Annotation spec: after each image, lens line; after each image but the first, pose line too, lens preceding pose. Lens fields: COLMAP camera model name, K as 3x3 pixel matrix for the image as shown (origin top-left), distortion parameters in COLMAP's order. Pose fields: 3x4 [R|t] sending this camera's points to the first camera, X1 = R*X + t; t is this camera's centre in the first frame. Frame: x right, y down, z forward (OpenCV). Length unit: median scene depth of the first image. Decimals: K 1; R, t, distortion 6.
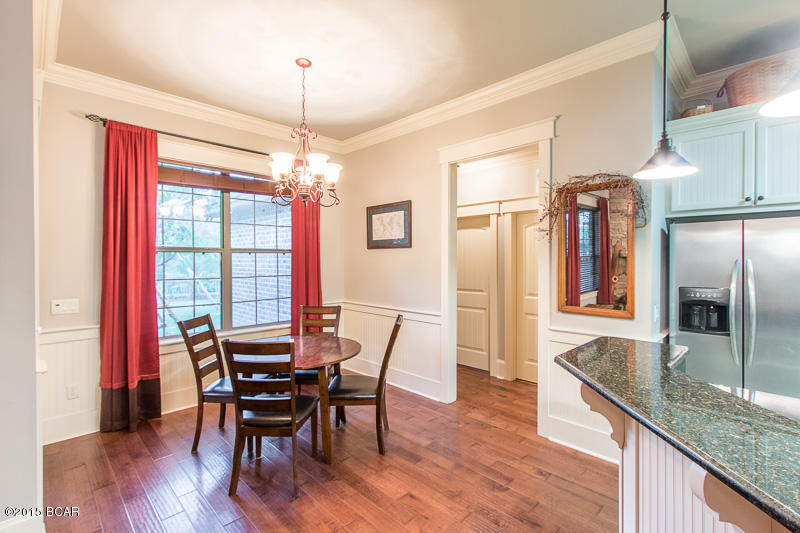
lens RADIAL K [[365.7, 0, 400.1], [0, 365.7, 269.1], [0, 0, 1]] dist [0.001651, 0.000298]
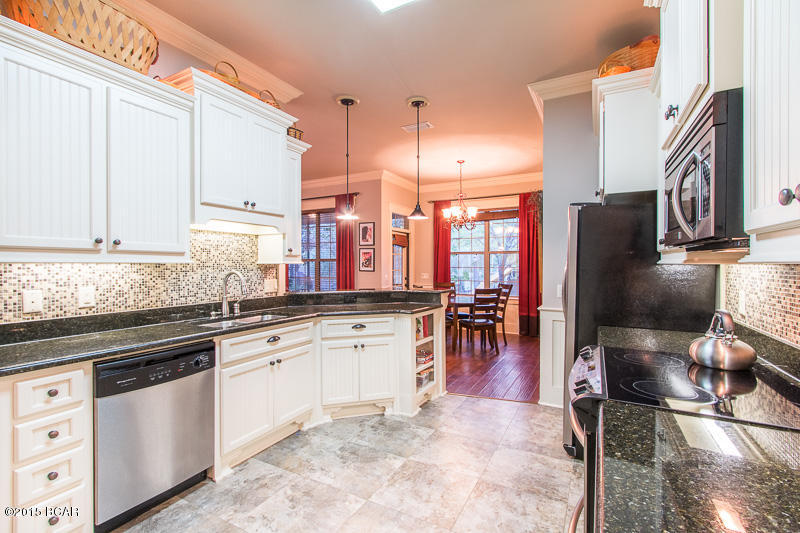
lens RADIAL K [[365.7, 0, 400.1], [0, 365.7, 269.1], [0, 0, 1]] dist [0.001651, 0.000298]
pose [[0.287832, 0.008297, -0.957645, 1.133598], [-0.025822, 0.999666, 0.000901, 0.039808], [0.957333, 0.024469, 0.287950, 0.054253]]
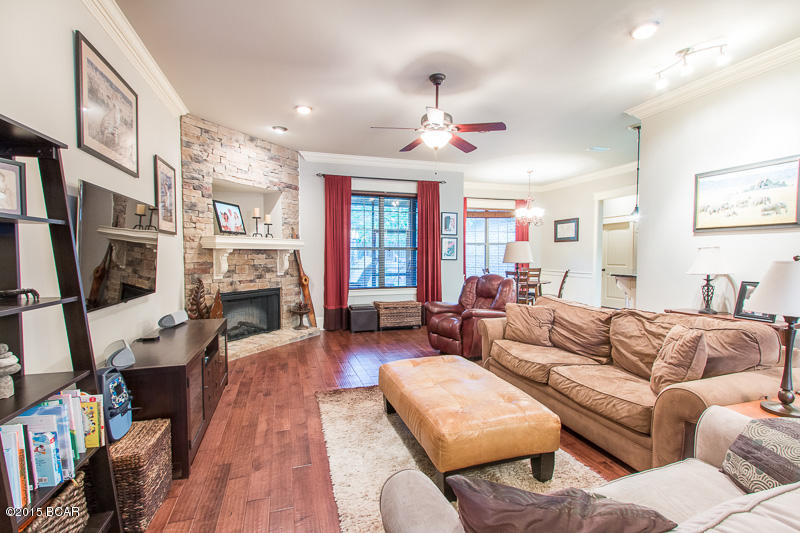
lens RADIAL K [[365.7, 0, 400.1], [0, 365.7, 269.1], [0, 0, 1]] dist [0.001651, 0.000298]
pose [[0.885856, 0.013895, -0.463753, 0.097737], [-0.010685, 0.999897, 0.009548, 0.085362], [0.463838, -0.003503, 0.885913, -1.226849]]
